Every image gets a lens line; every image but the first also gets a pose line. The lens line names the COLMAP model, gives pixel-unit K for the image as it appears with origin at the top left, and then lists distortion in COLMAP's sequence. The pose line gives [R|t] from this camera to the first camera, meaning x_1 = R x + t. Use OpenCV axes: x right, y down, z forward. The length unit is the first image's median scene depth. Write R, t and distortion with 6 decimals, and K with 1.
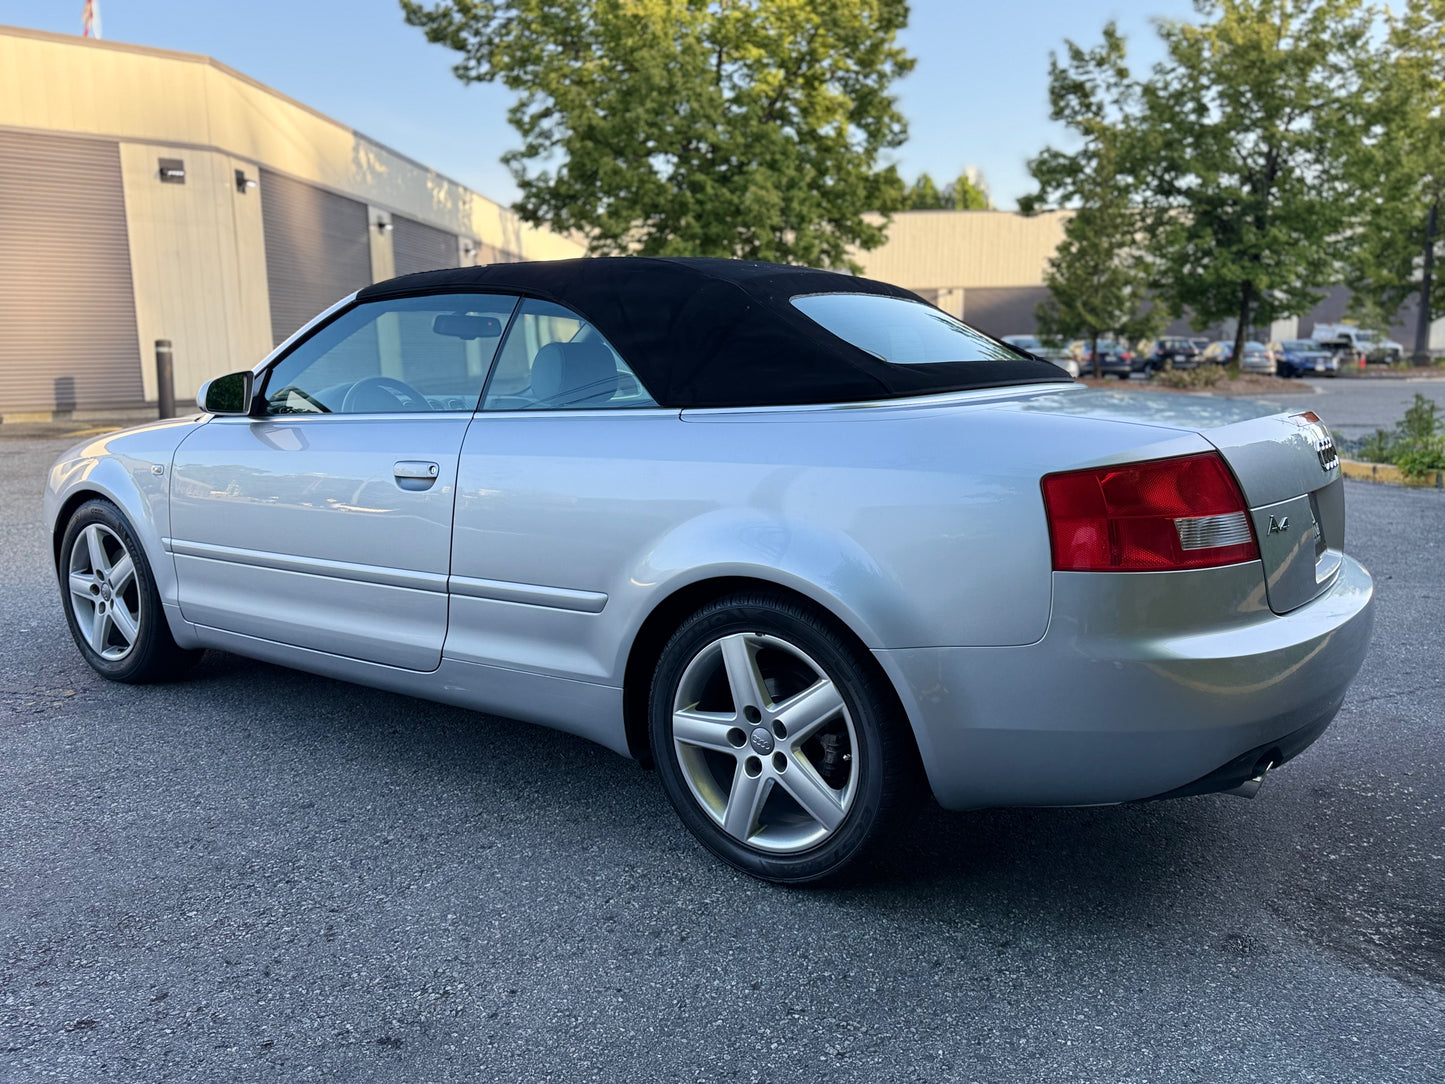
lens RADIAL K [[1140.8, 0, 732.1], [0, 1140.8, 545.3], [0, 0, 1]] dist [0.041685, -0.057352]
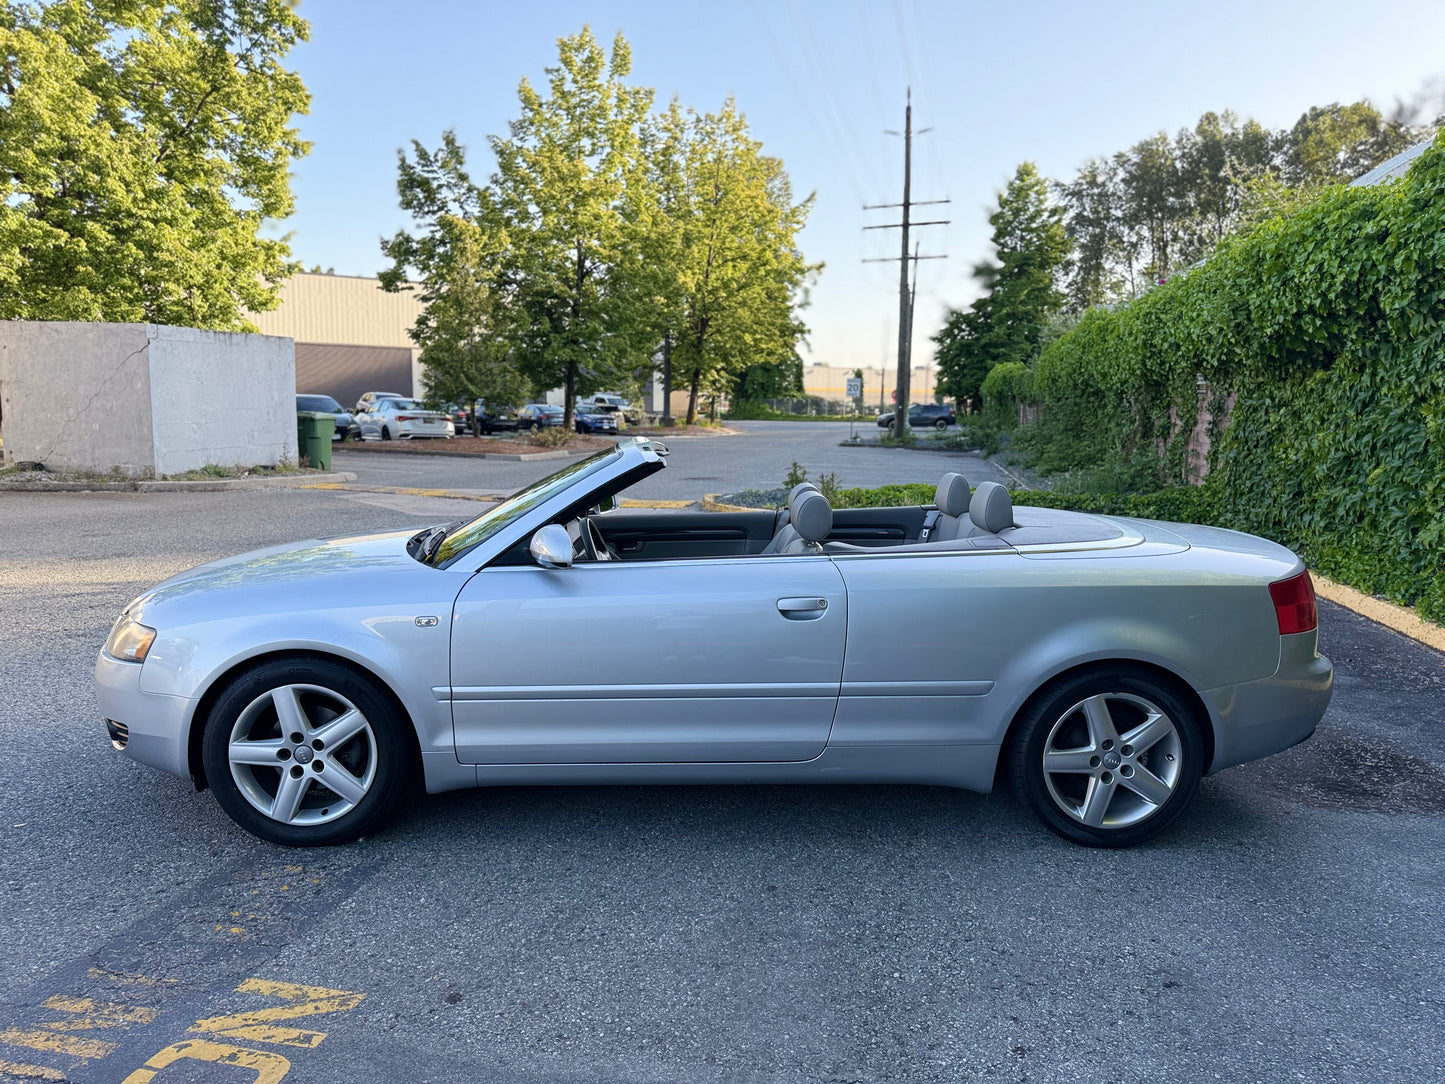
lens RADIAL K [[1029.7, 0, 718.5], [0, 1029.7, 541.1], [0, 0, 1]] dist [0.030895, -0.040187]
pose [[0.804703, -0.053851, 0.591230, -0.125638], [0.072699, 0.997321, -0.008109, -0.016274], [-0.589210, 0.049507, 0.806462, 0.013747]]
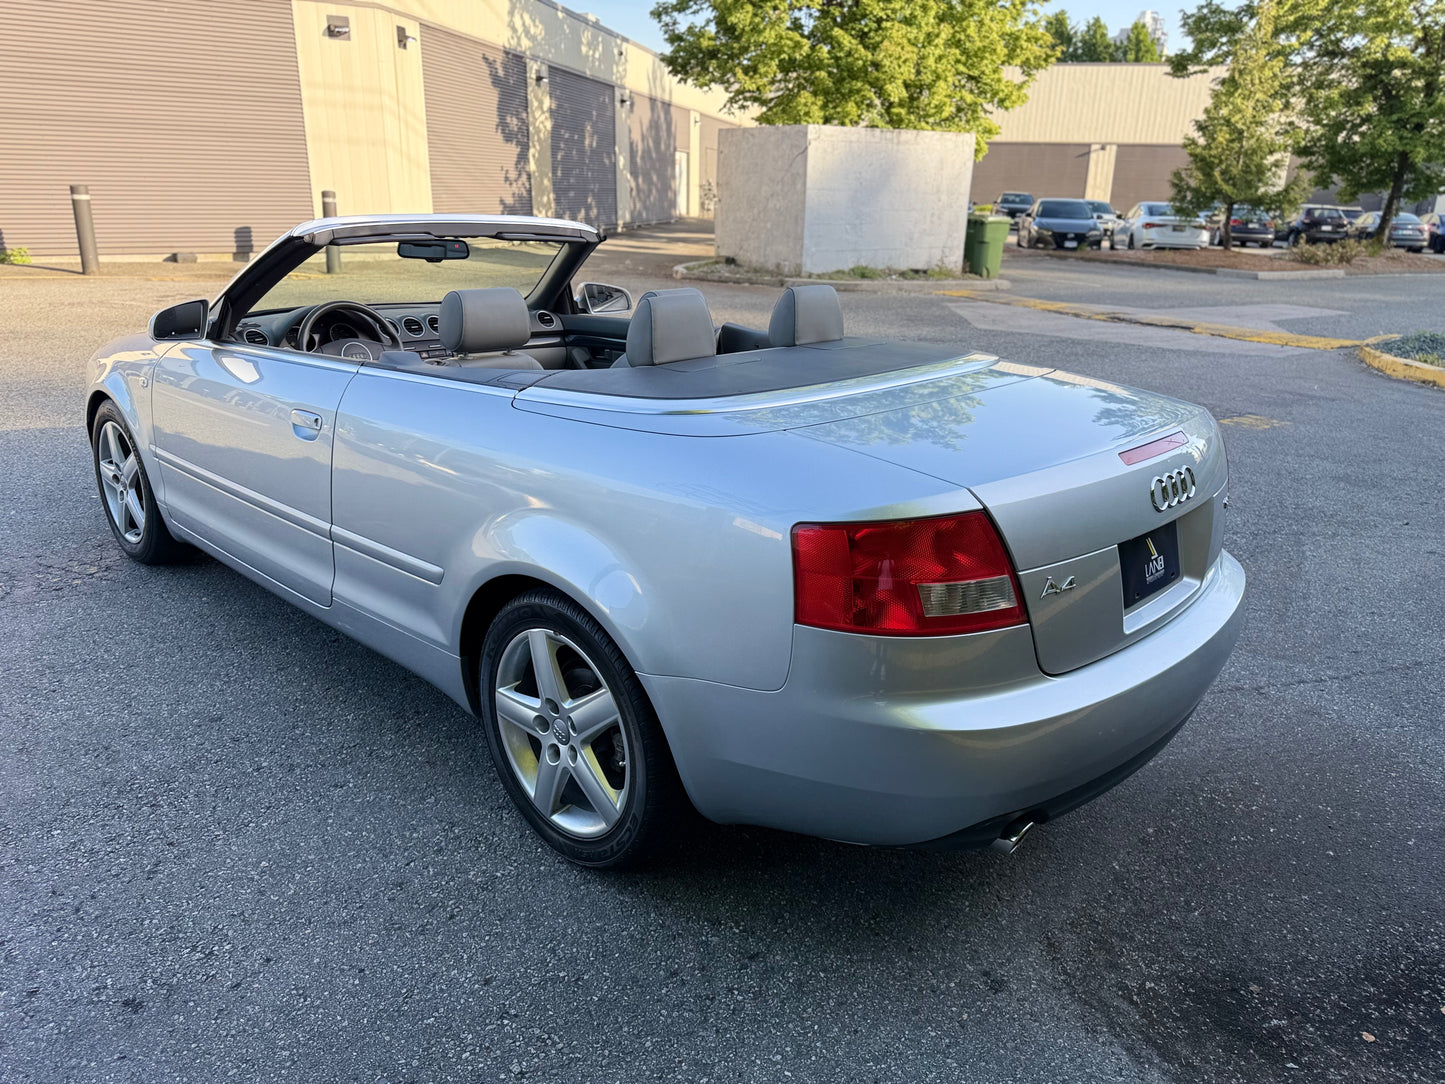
lens RADIAL K [[1029.7, 0, 726.9], [0, 1029.7, 546.8], [0, 0, 1]] dist [0.030895, -0.040187]
pose [[0.988403, 0.076803, -0.131000, 0.028615], [-0.054938, 0.985091, 0.163027, -0.015398], [0.141568, -0.153940, 0.977886, 0.013509]]
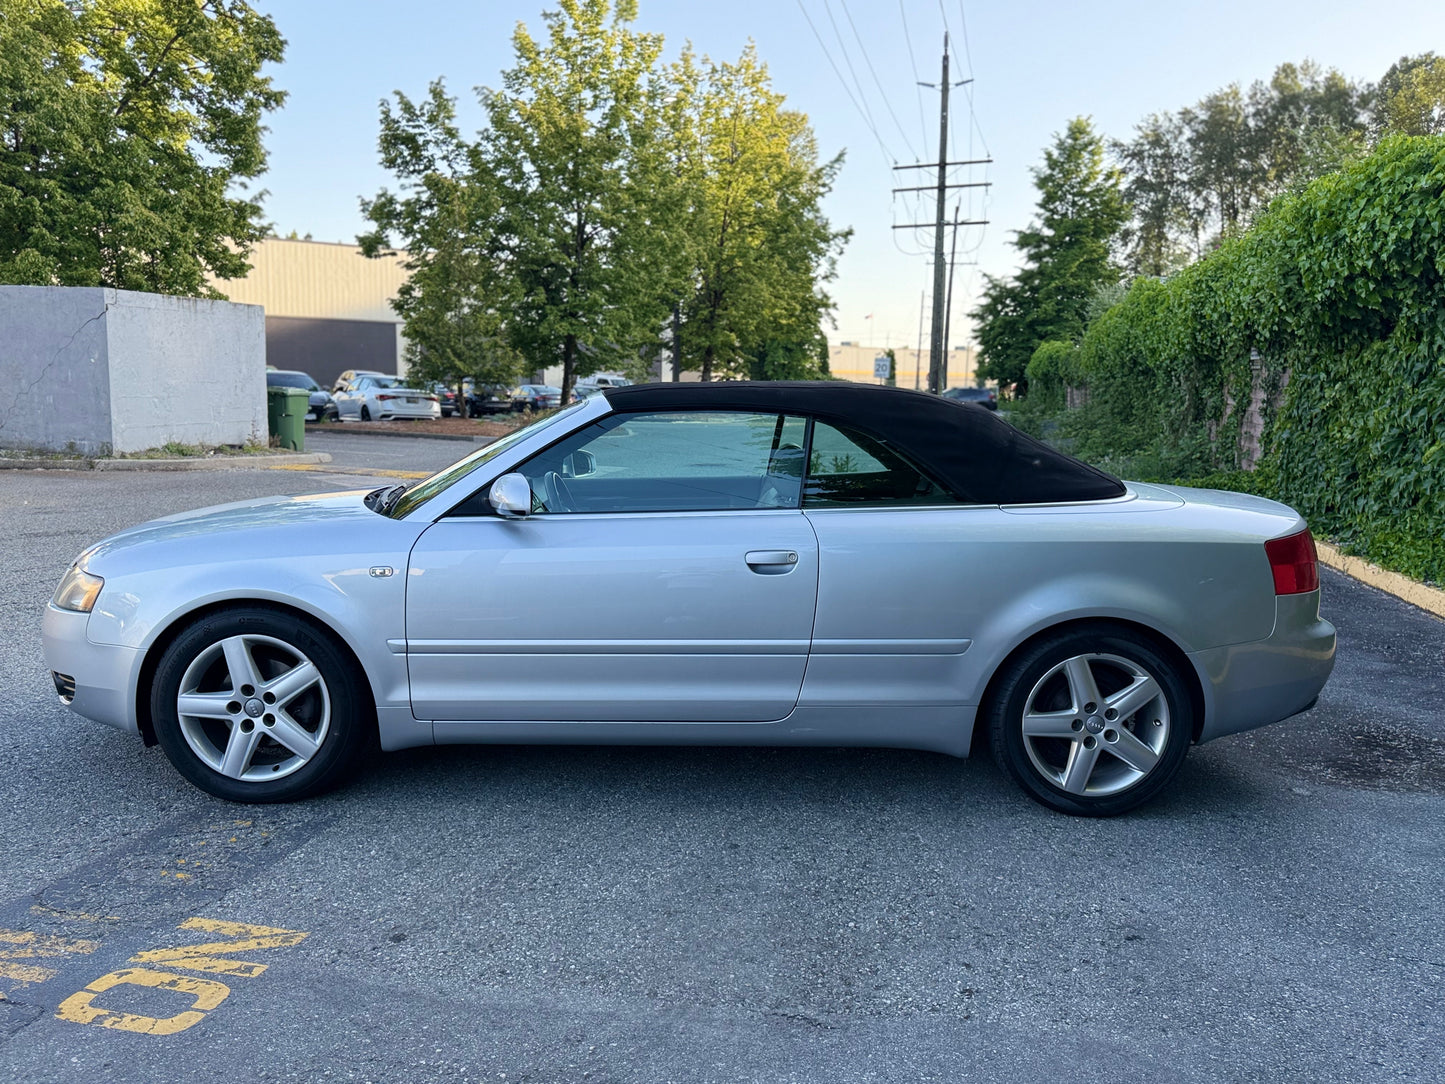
lens RADIAL K [[1140.8, 0, 717.4], [0, 1140.8, 547.0], [0, 0, 1]] dist [0.041685, -0.057352]
pose [[0.814201, -0.050829, 0.578353, -0.126121], [0.064720, 0.997898, -0.003412, -0.009315], [-0.576964, 0.040209, 0.815779, 0.002655]]
